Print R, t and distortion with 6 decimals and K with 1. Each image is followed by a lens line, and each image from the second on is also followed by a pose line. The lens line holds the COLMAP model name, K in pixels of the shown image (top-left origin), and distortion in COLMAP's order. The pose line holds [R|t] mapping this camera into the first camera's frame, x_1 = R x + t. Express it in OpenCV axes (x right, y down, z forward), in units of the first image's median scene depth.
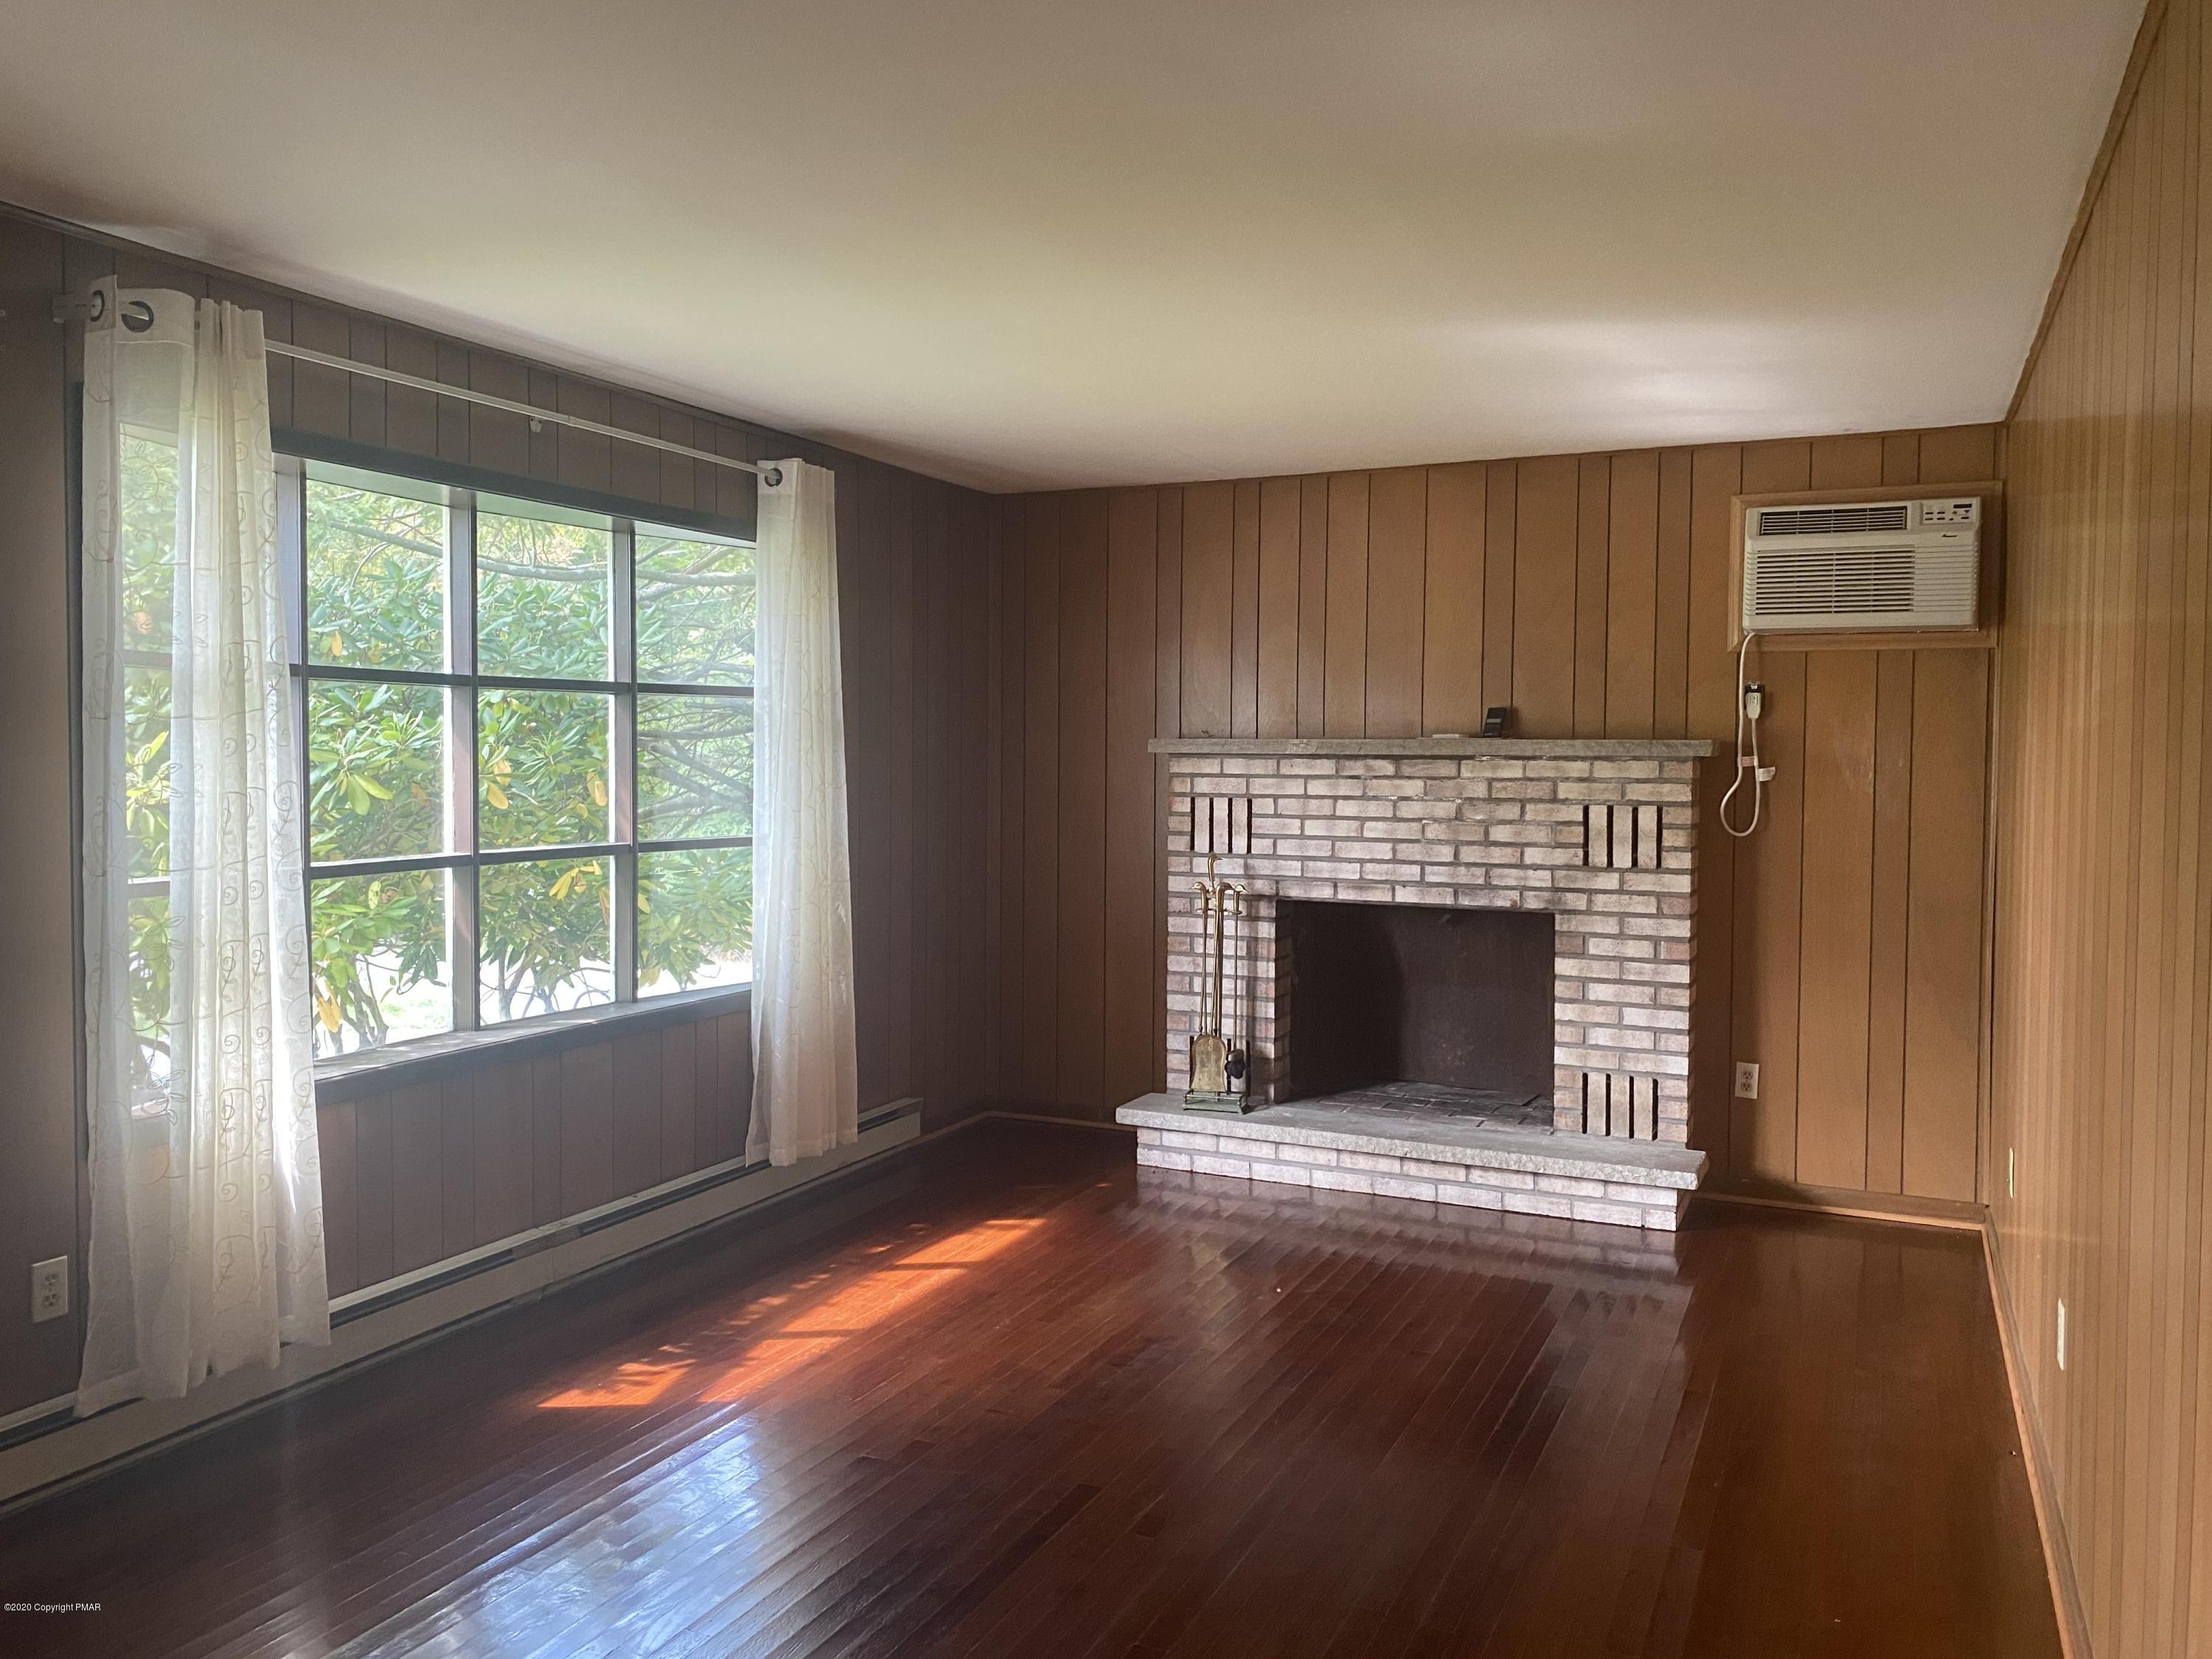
lens RADIAL K [[1685.2, 0, 1122.1], [0, 1685.2, 819.0], [0, 0, 1]] dist [0.054244, -0.058664]
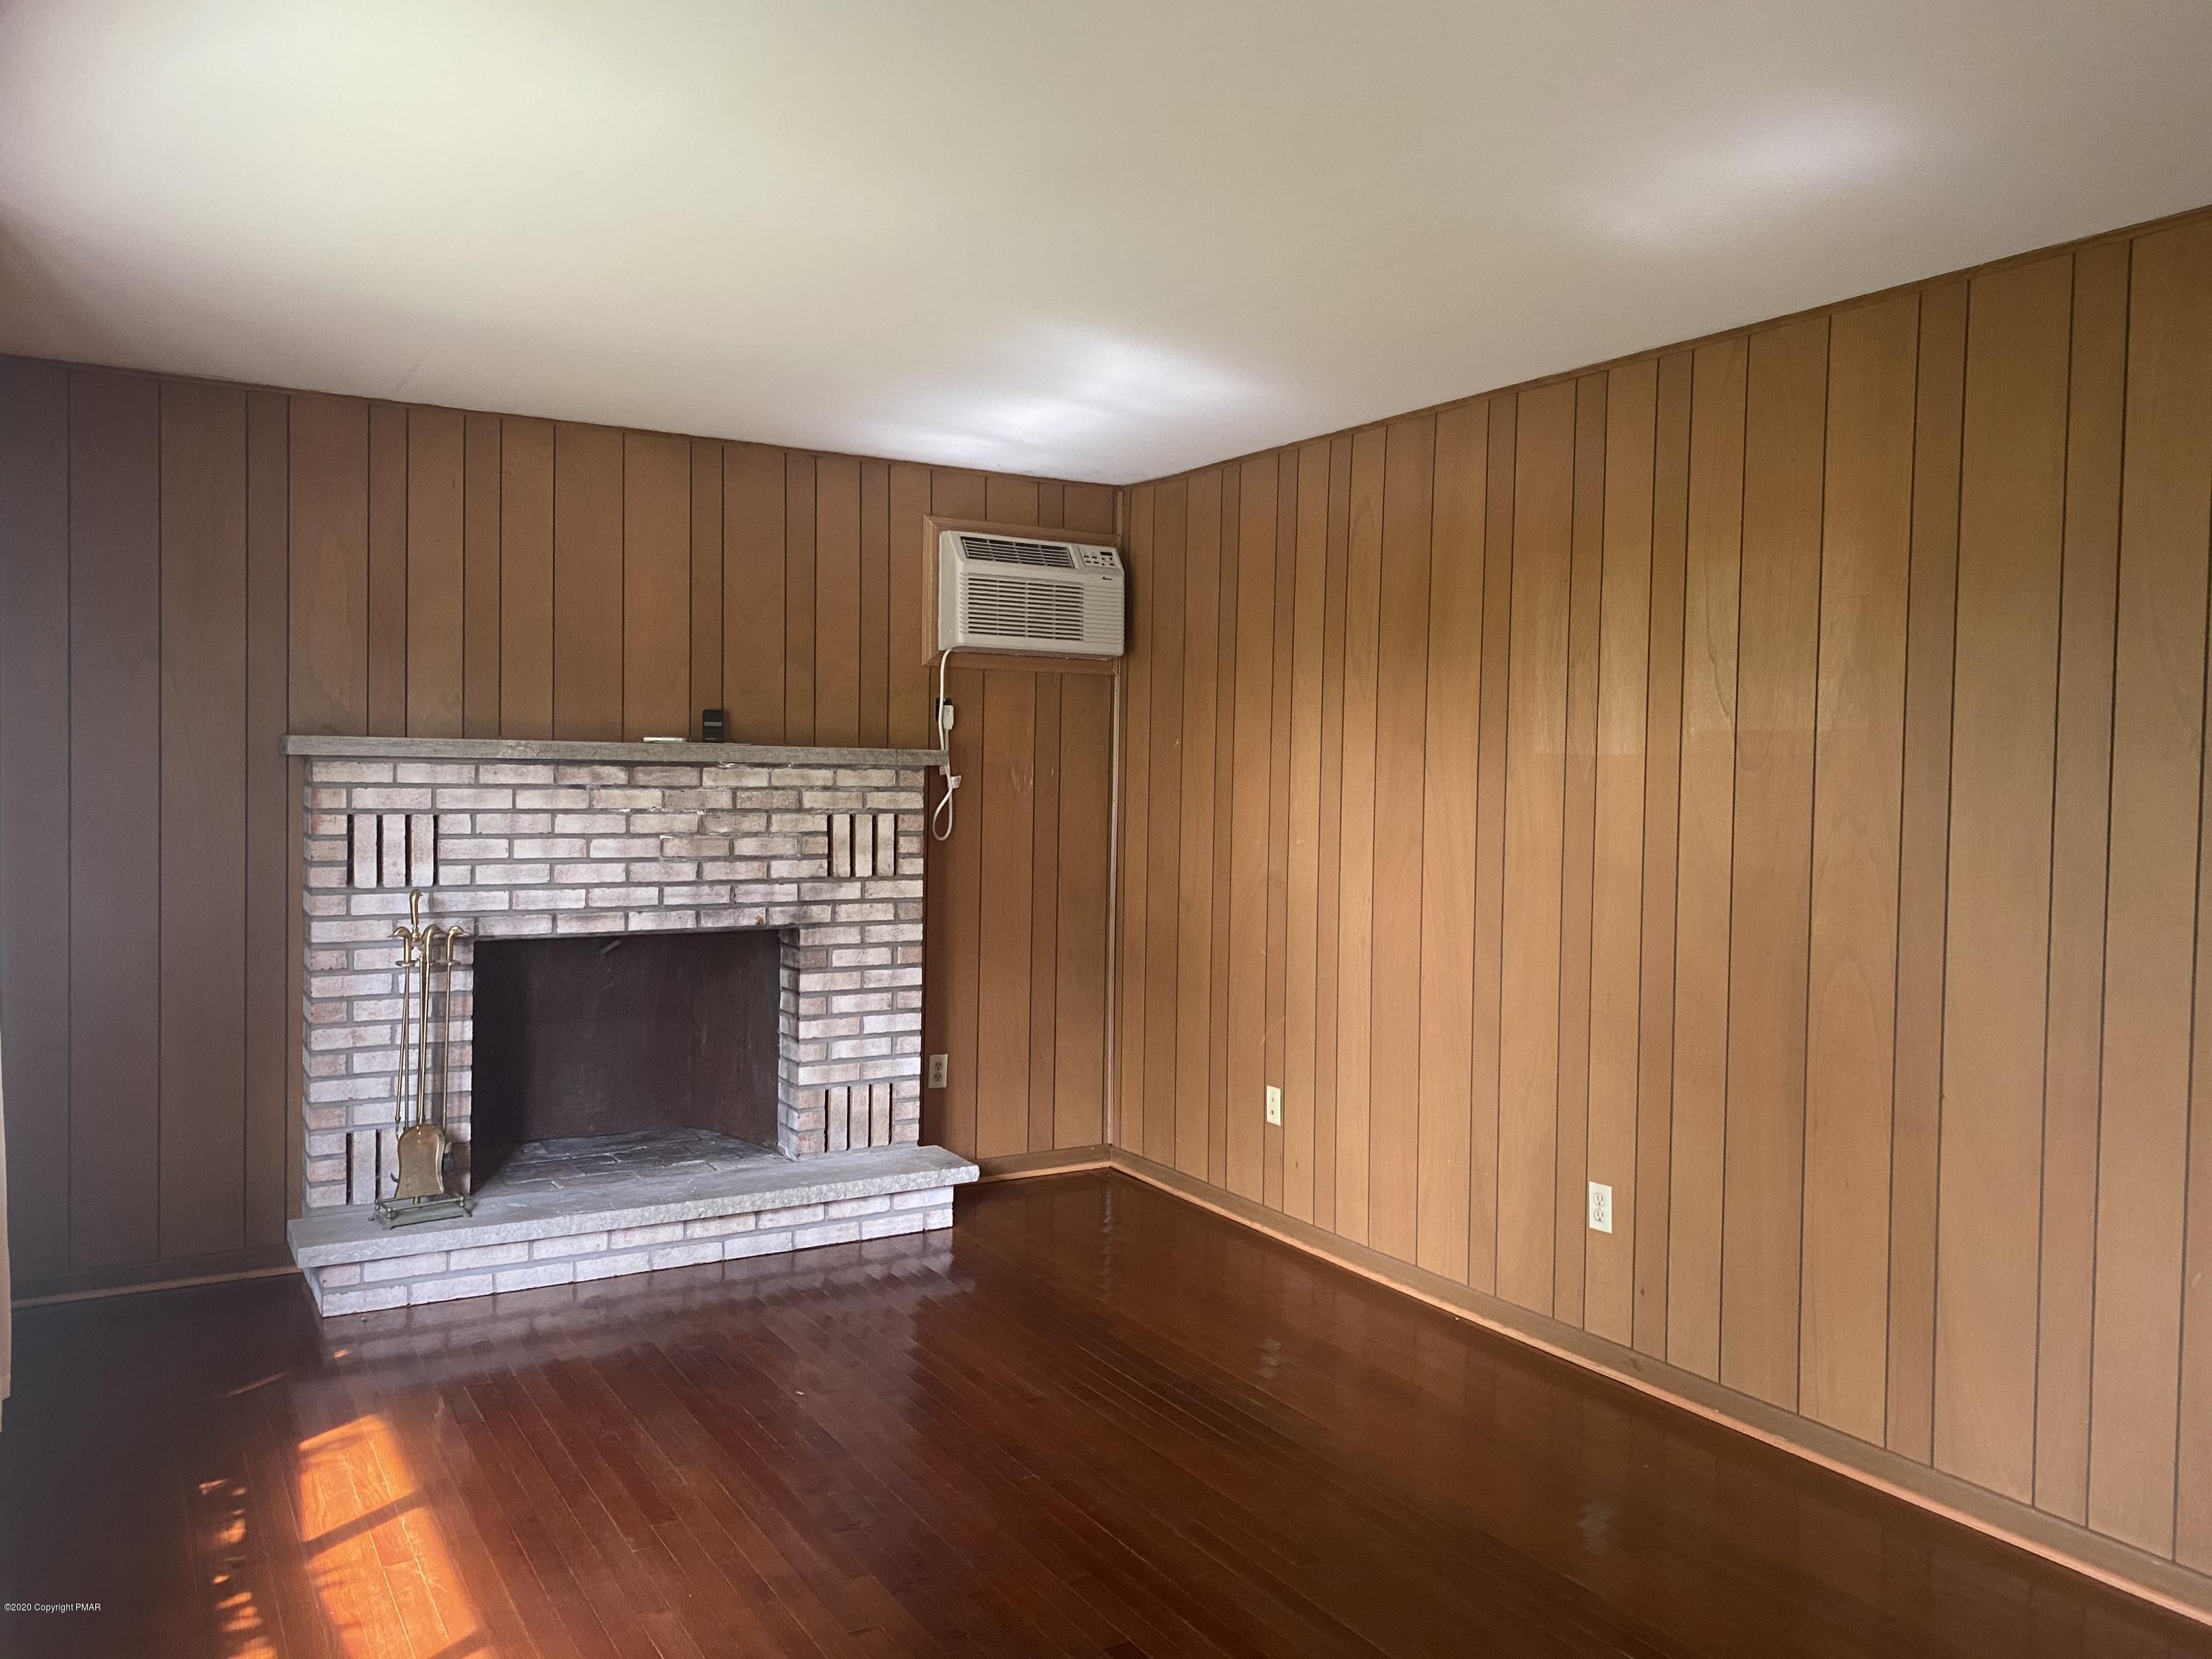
lens RADIAL K [[1685.2, 0, 1128.3], [0, 1685.2, 812.7], [0, 0, 1]] dist [0.054244, -0.058664]
pose [[0.550539, -0.022170, 0.834515, -0.434173], [0.020772, 0.999702, 0.012855, -0.017737], [-0.834551, 0.010258, 0.550835, 0.318272]]
